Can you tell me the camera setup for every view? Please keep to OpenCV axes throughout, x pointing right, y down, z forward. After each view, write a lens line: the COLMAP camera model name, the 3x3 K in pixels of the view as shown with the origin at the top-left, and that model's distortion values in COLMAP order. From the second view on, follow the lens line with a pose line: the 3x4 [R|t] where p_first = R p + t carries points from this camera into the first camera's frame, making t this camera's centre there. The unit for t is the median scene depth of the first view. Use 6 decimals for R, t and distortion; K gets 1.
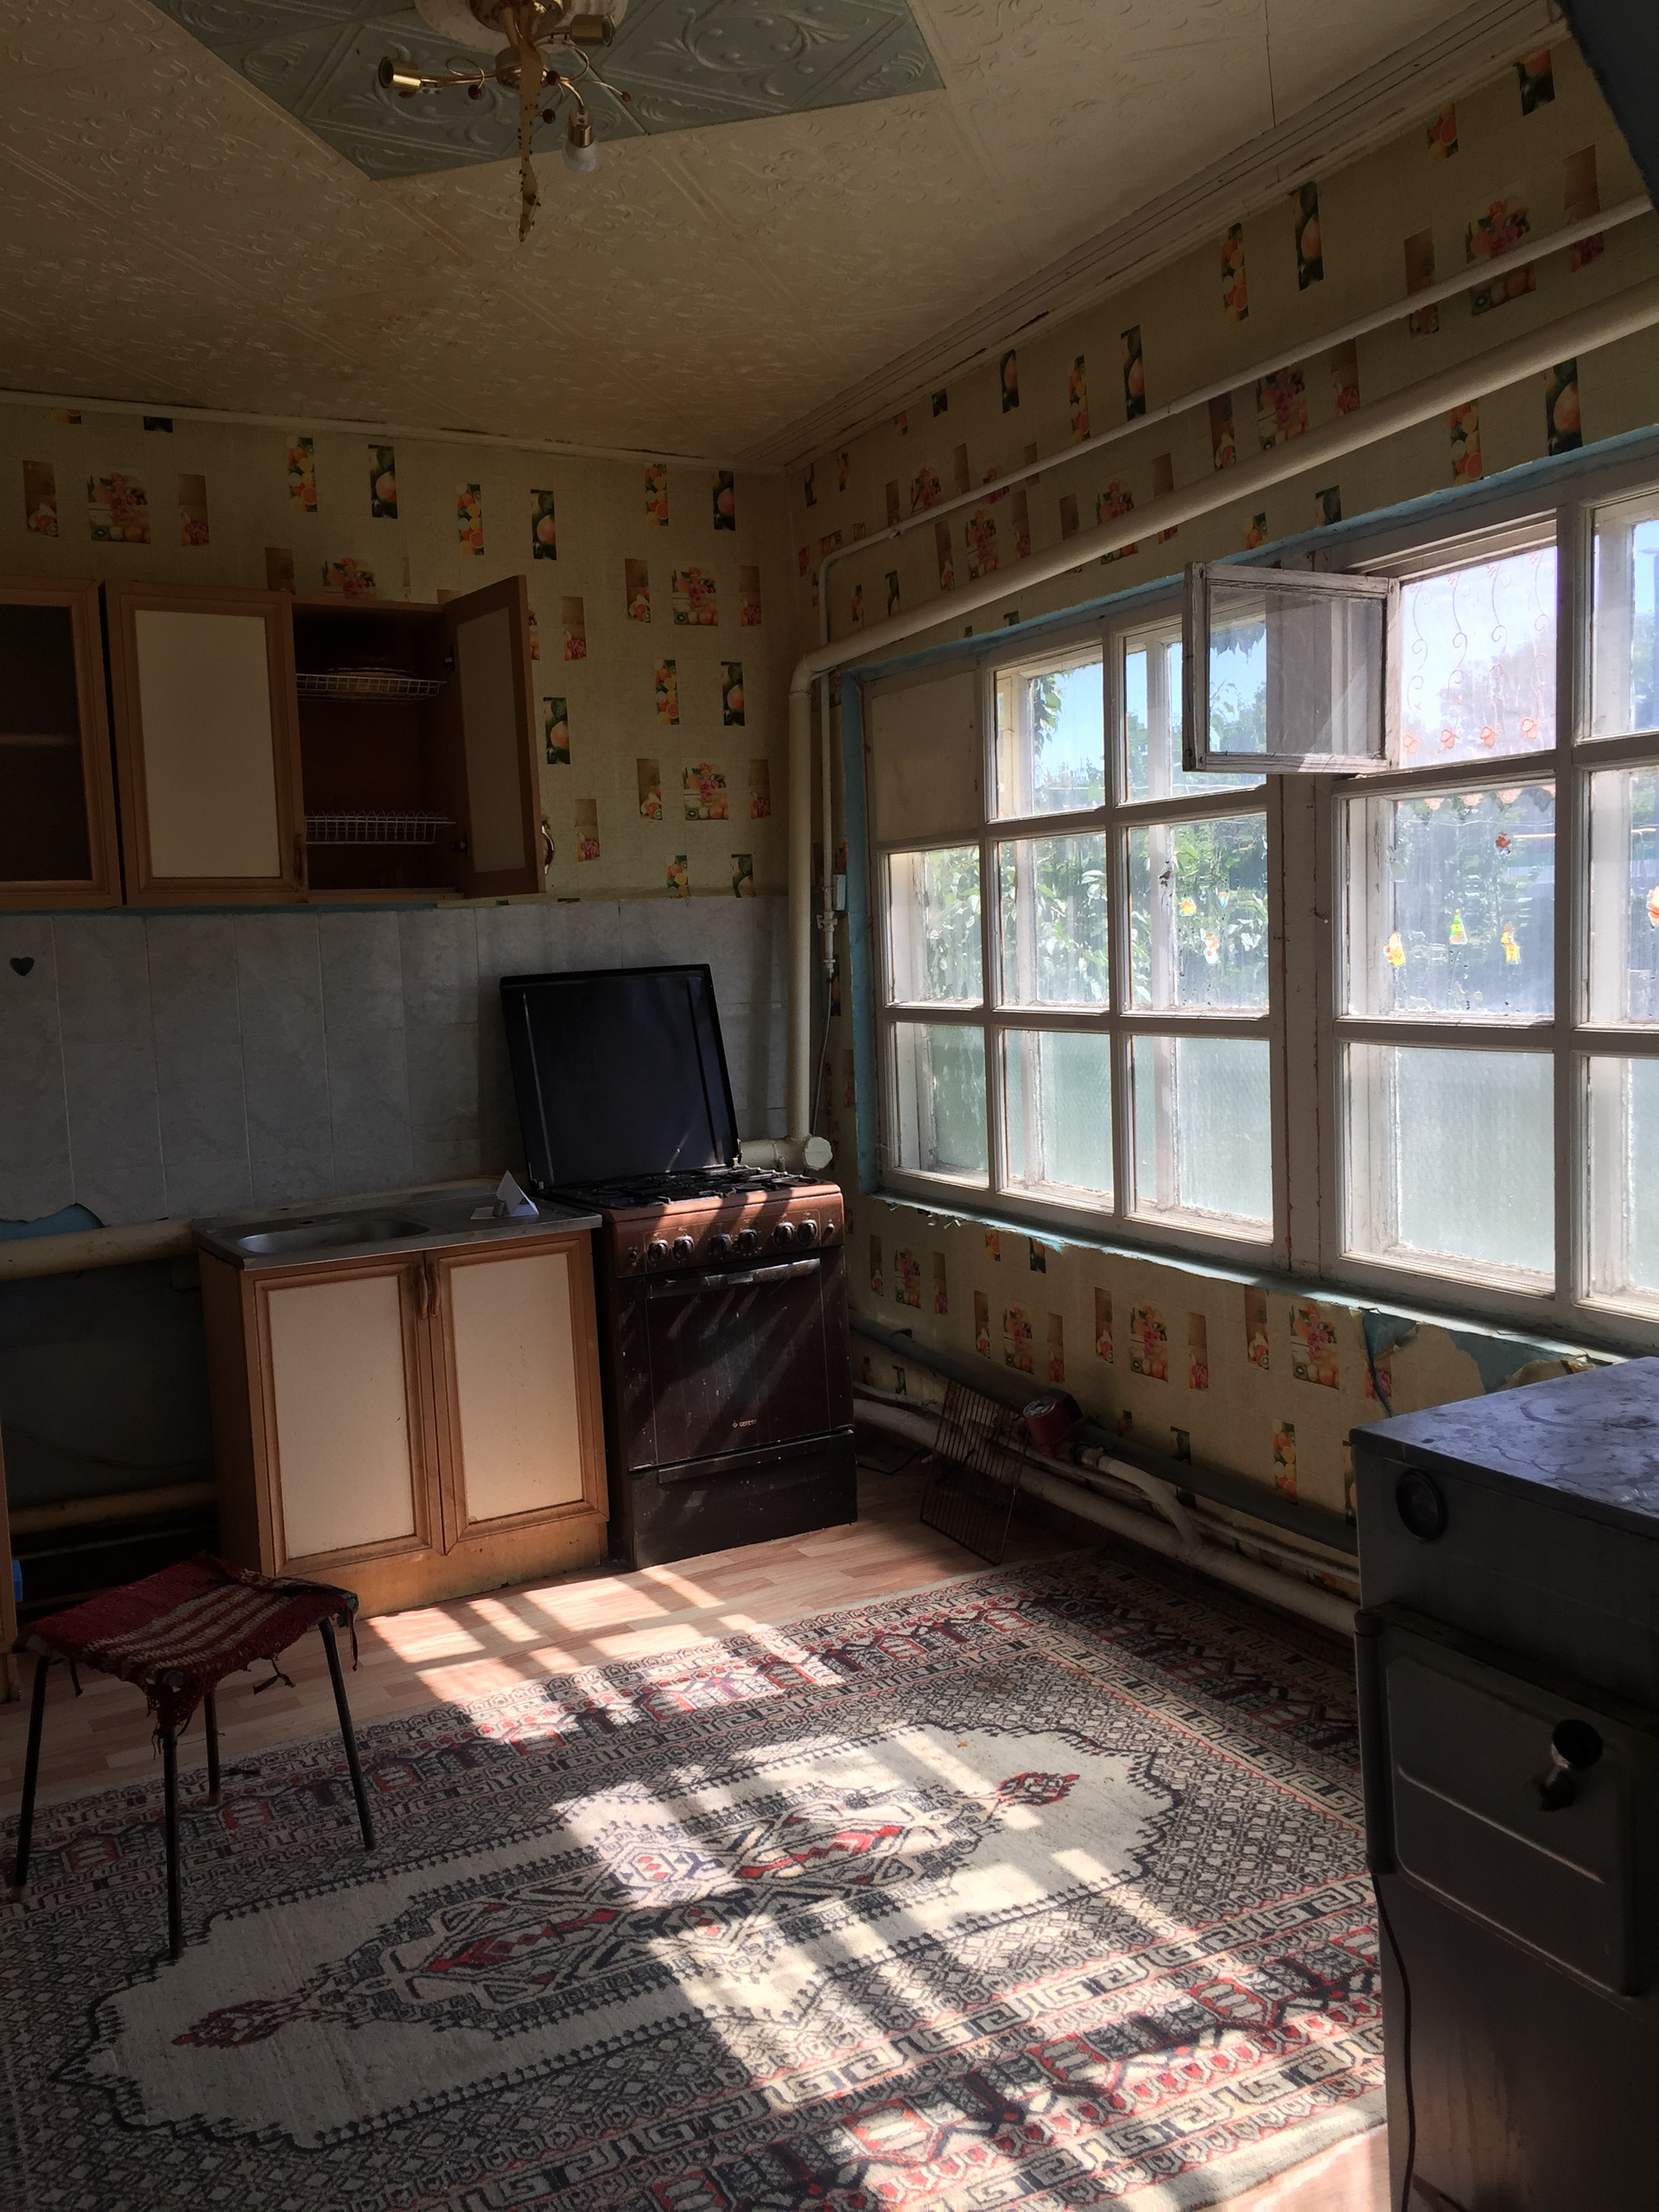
lens RADIAL K [[1855.2, 0, 827.7], [0, 1855.2, 1092.0], [0, 0, 1]] dist [0.075084, -0.084634]
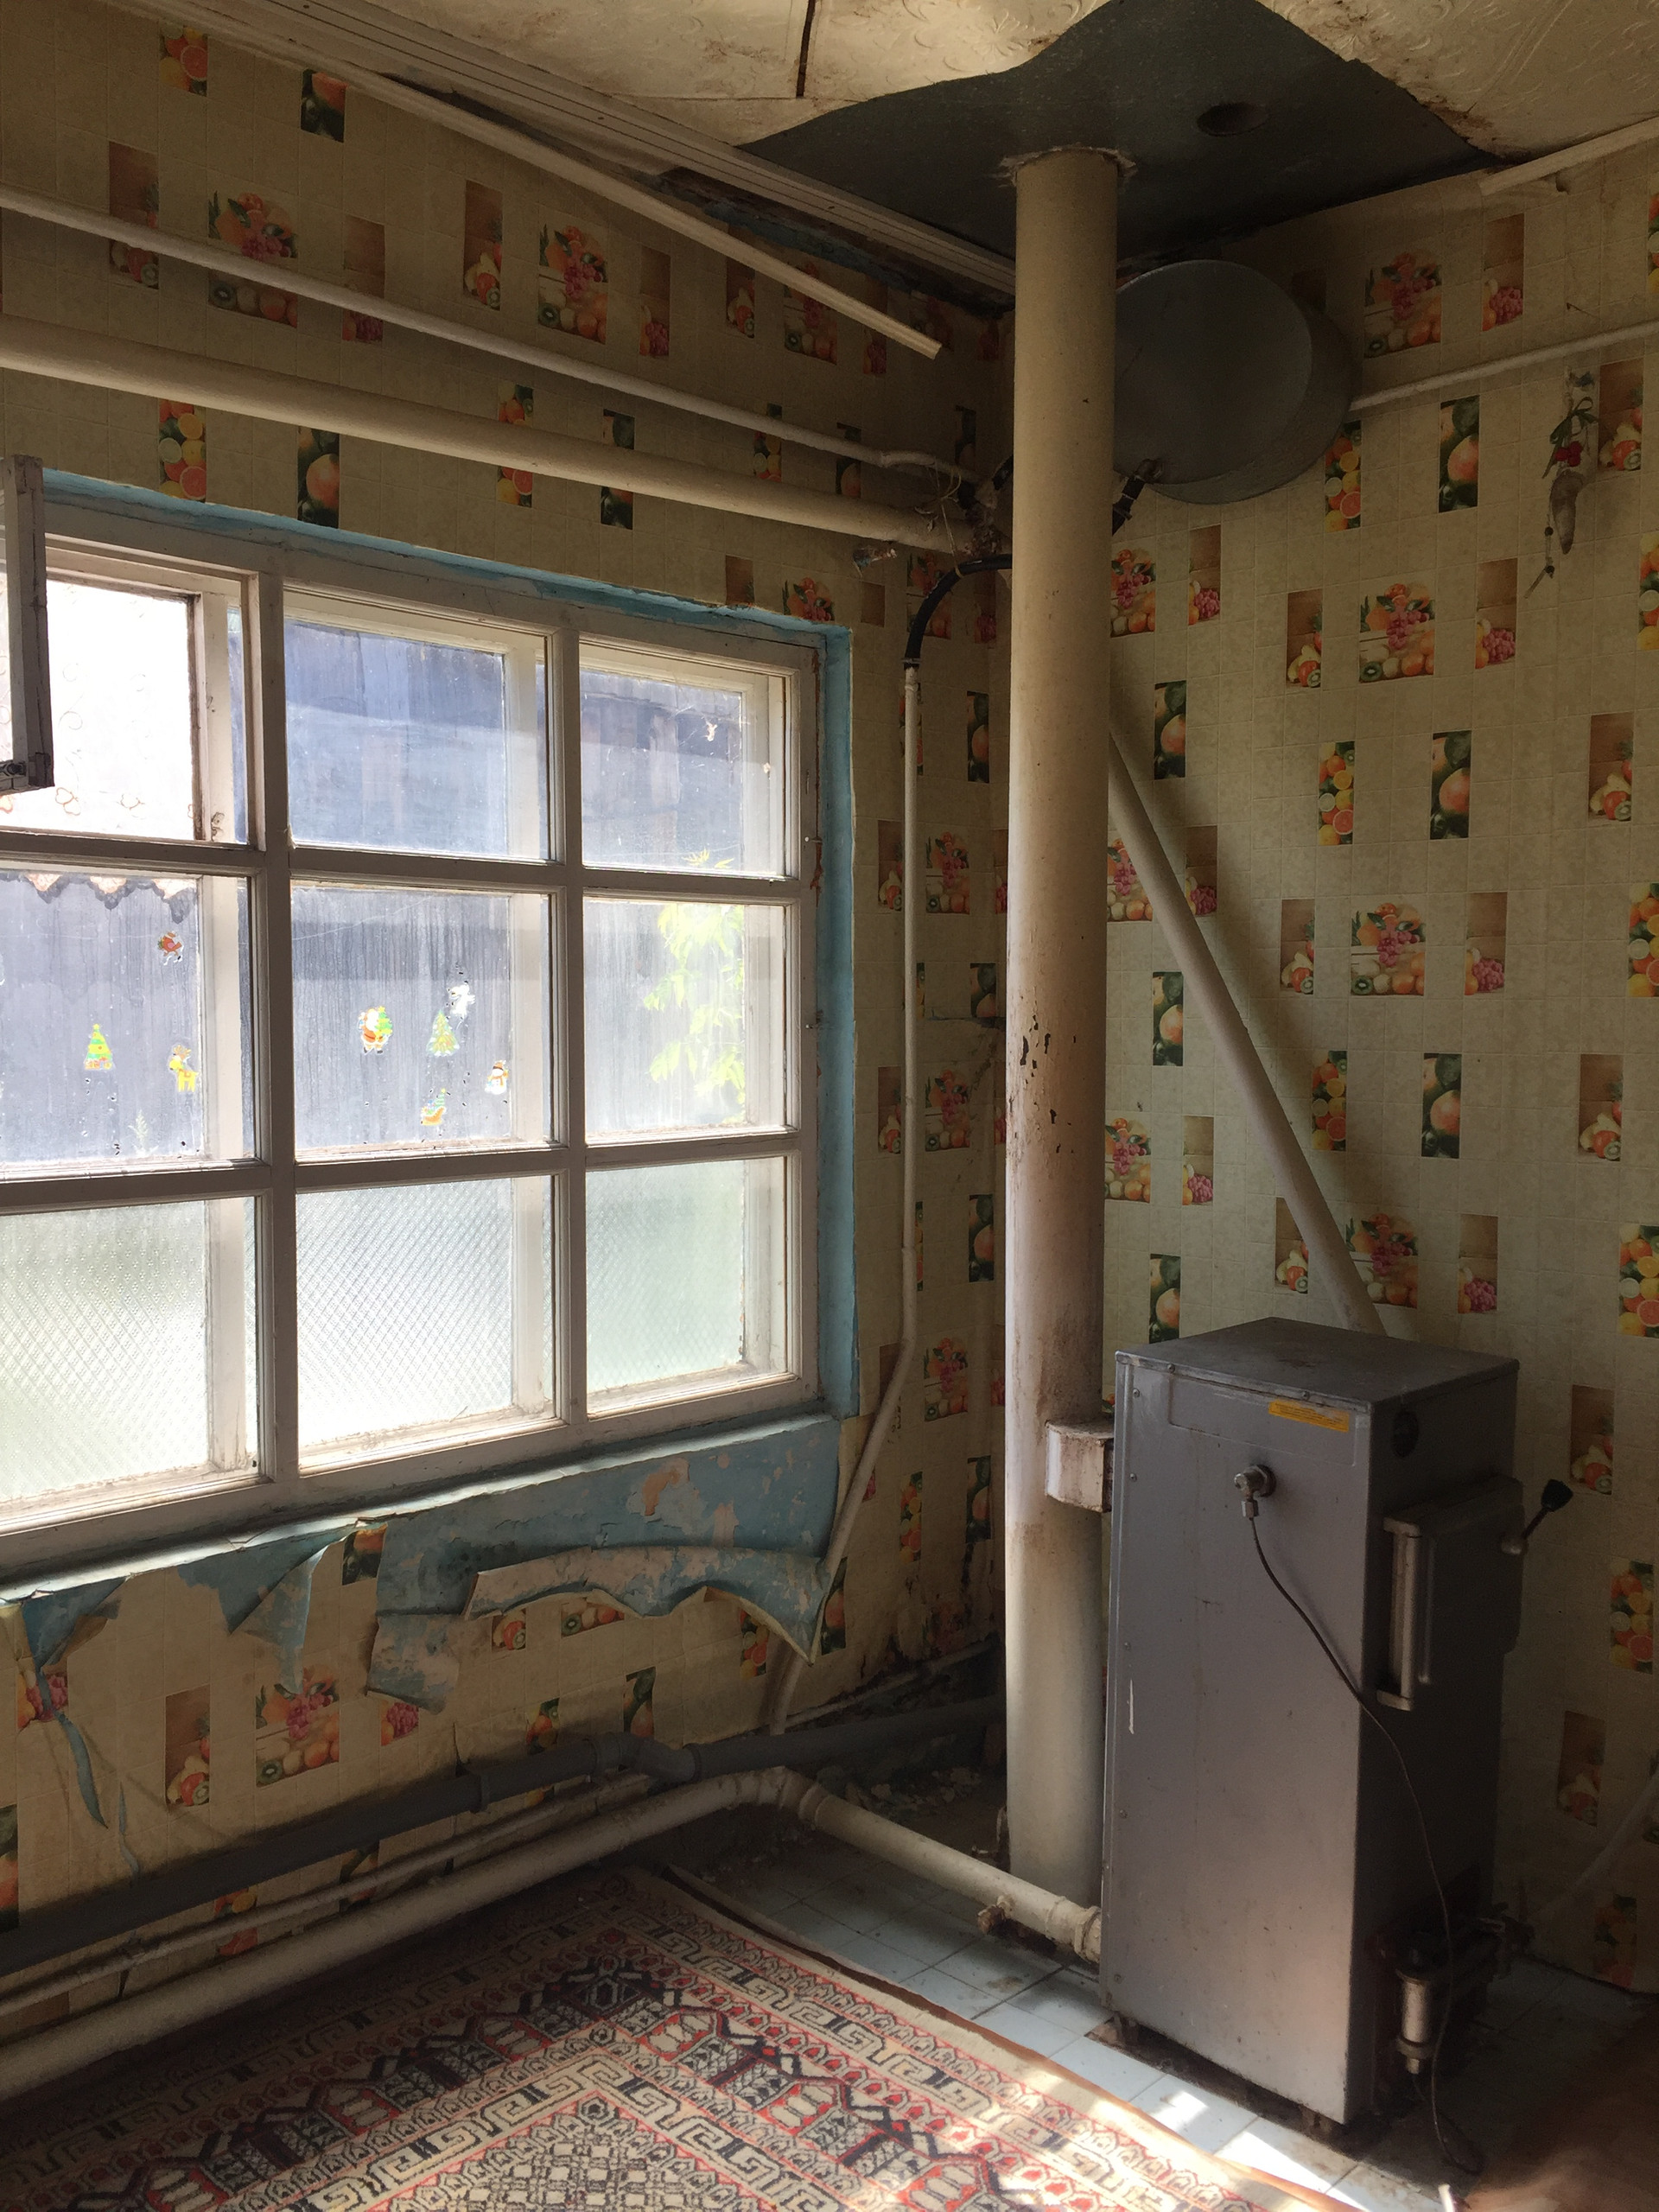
lens RADIAL K [[1841.1, 0, 836.2], [0, 1841.1, 1114.4], [0, 0, 1]] dist [0.064272, -0.130281]
pose [[-0.296893, -0.001913, 0.954909, -0.345711], [0.099704, 0.994470, 0.032991, -0.040803], [-0.949691, 0.105004, -0.295060, 0.687222]]
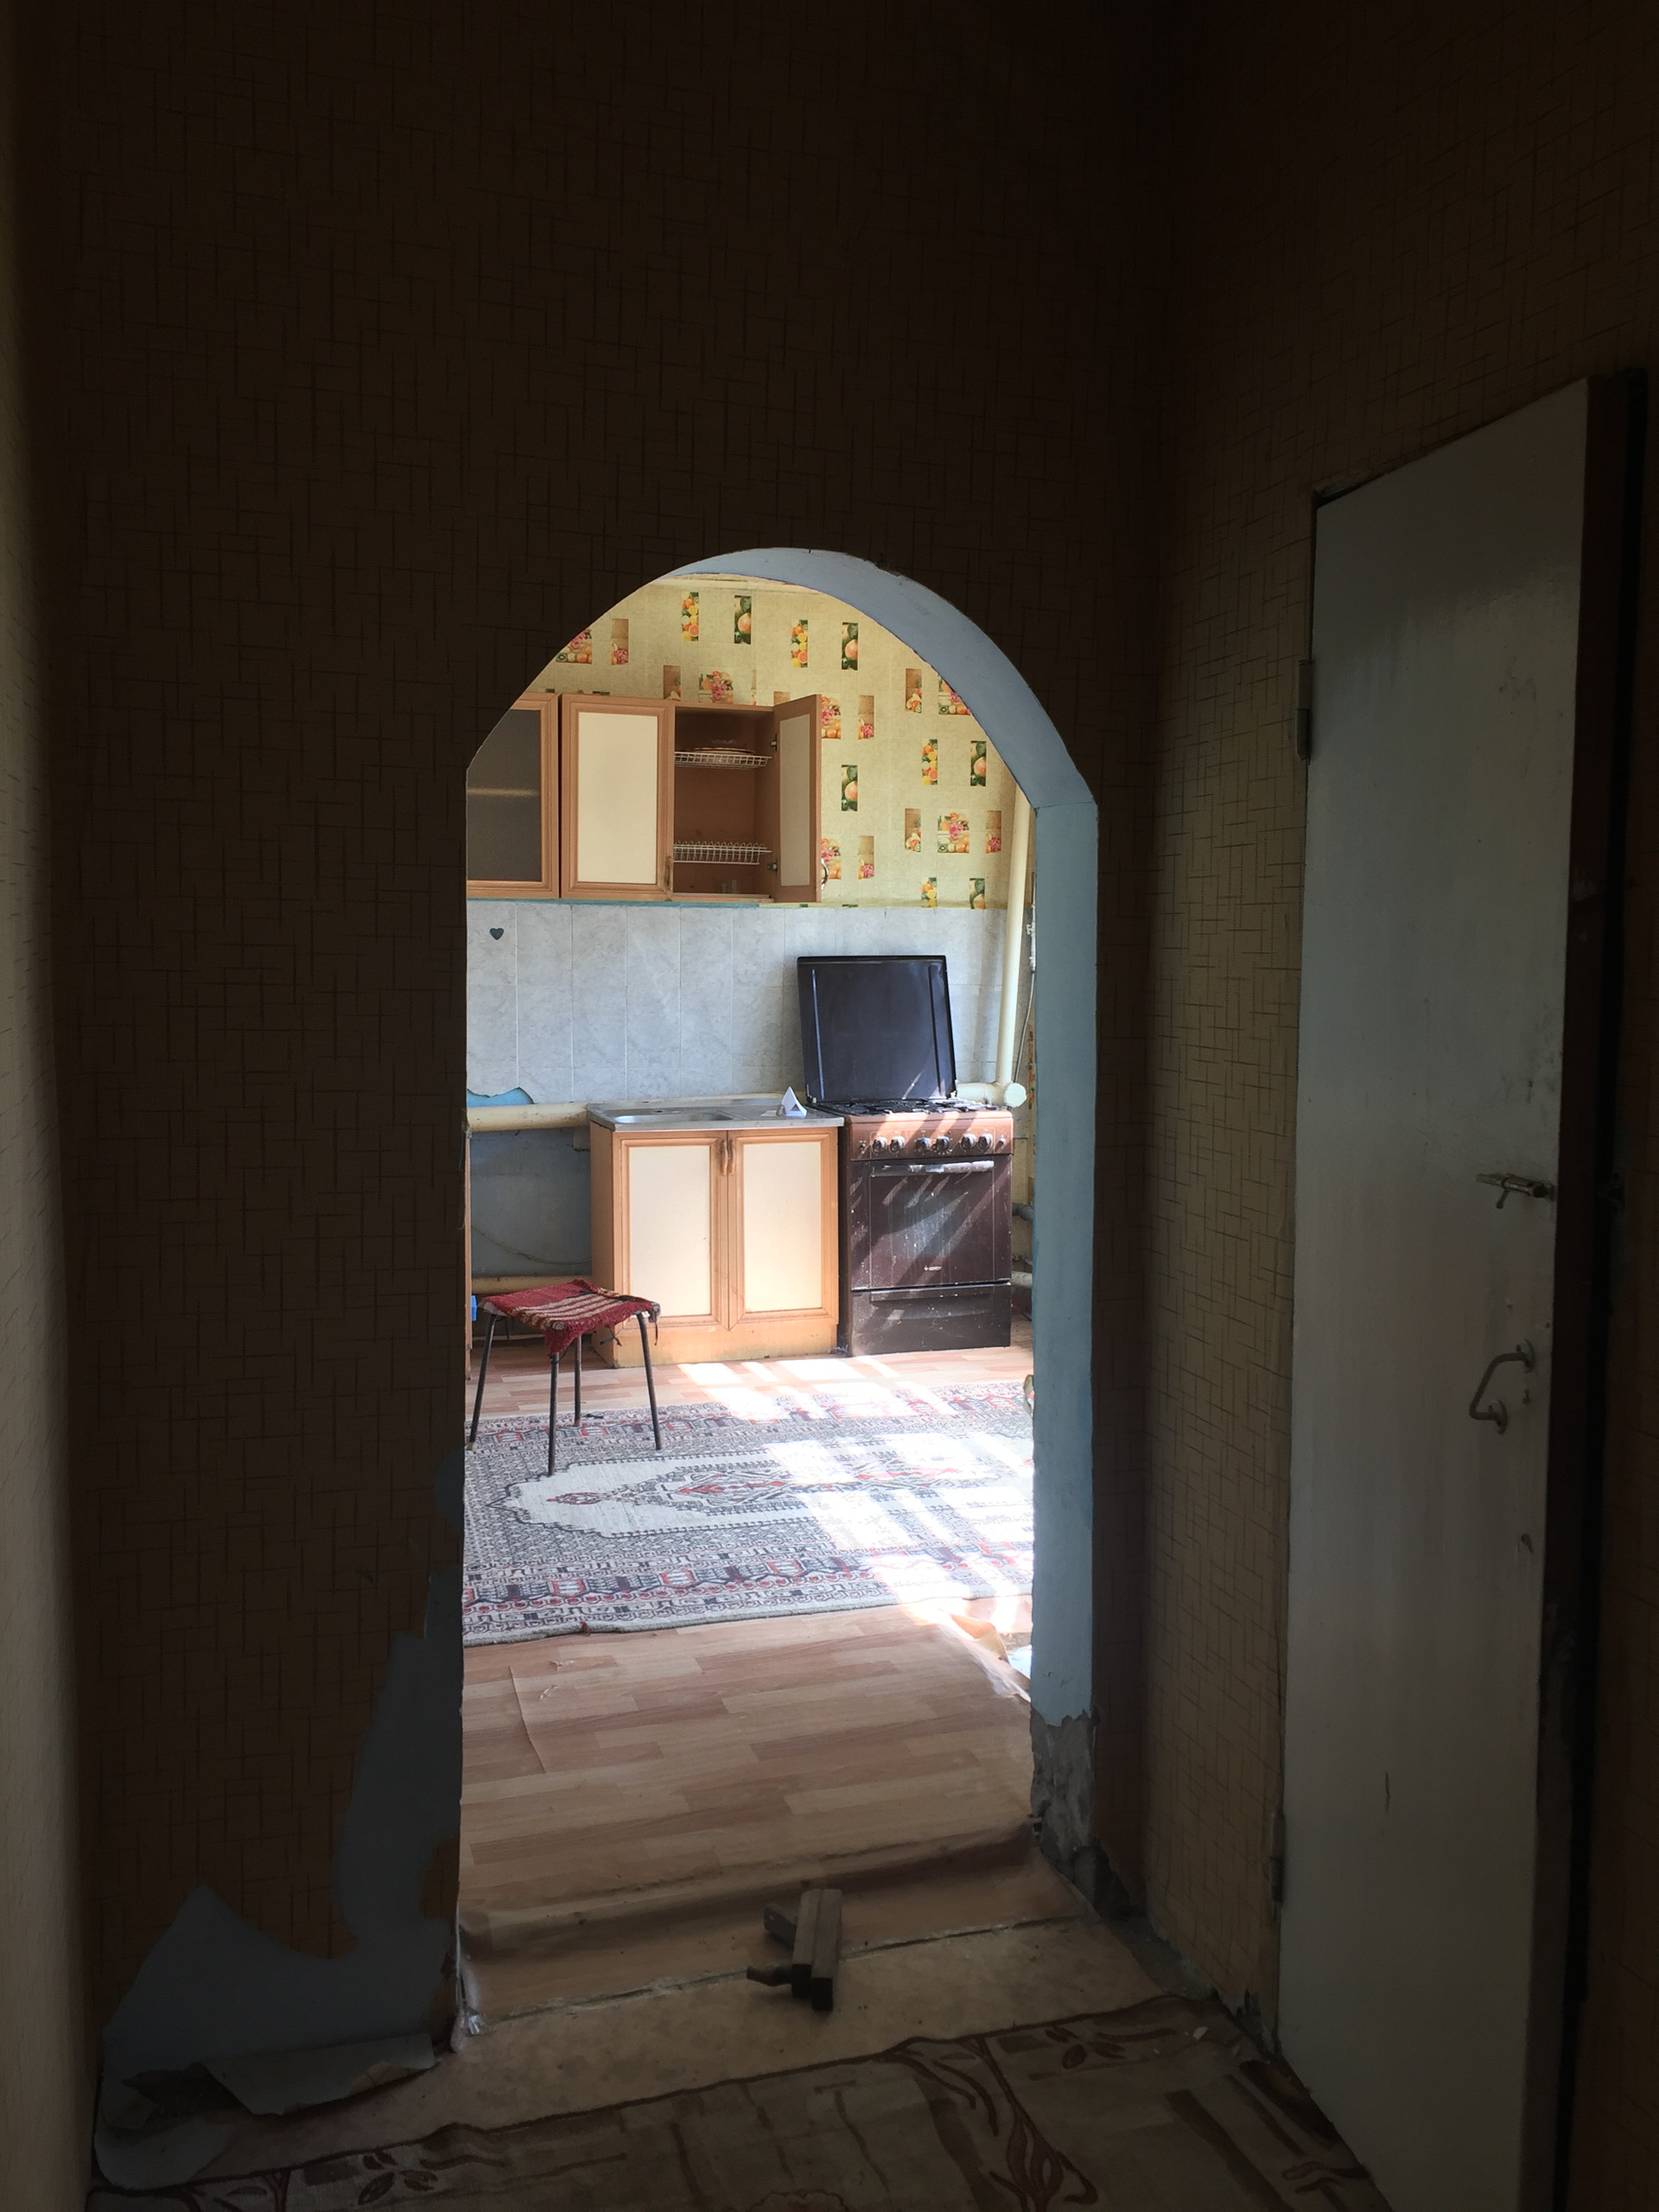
lens RADIAL K [[1841.1, 0, 836.2], [0, 1841.1, 1114.4], [0, 0, 1]] dist [0.064272, -0.130281]
pose [[0.976668, 0.072568, -0.202121, 0.176766], [-0.068870, 0.997305, 0.025277, 0.026521], [0.203411, -0.010767, 0.979034, -0.470324]]
